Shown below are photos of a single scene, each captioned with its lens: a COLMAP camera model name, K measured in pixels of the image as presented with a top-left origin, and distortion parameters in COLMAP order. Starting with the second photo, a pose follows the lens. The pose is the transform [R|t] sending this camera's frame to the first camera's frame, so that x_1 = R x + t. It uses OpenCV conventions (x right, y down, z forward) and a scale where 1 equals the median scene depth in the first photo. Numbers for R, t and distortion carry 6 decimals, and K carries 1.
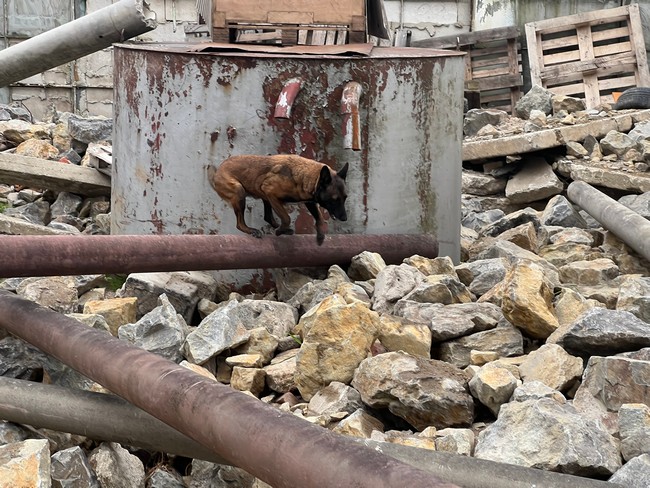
lens RADIAL K [[1423.4, 0, 323.0], [0, 1423.4, 232.8], [0, 0, 1]] dist [0.187786, 0.000000]
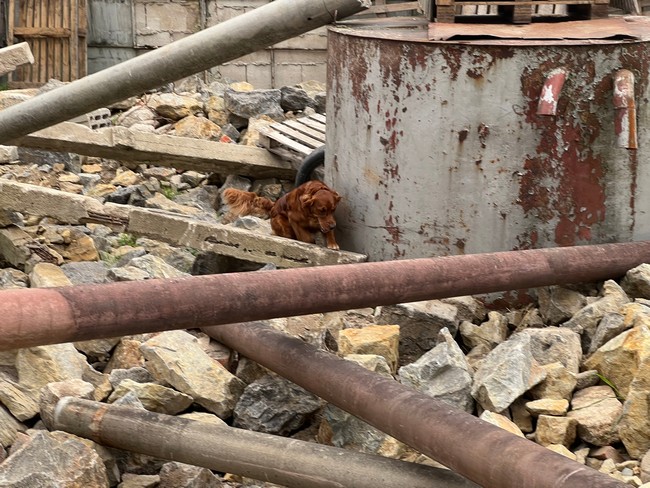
lens RADIAL K [[1423.4, 0, 330.9], [0, 1423.4, 246.1], [0, 0, 1]] dist [0.187786, 0.000000]
pose [[0.999551, -0.019359, -0.022849, -0.137686], [0.020747, 0.997852, 0.062138, -0.054831], [0.021597, -0.062584, 0.997806, 0.101555]]
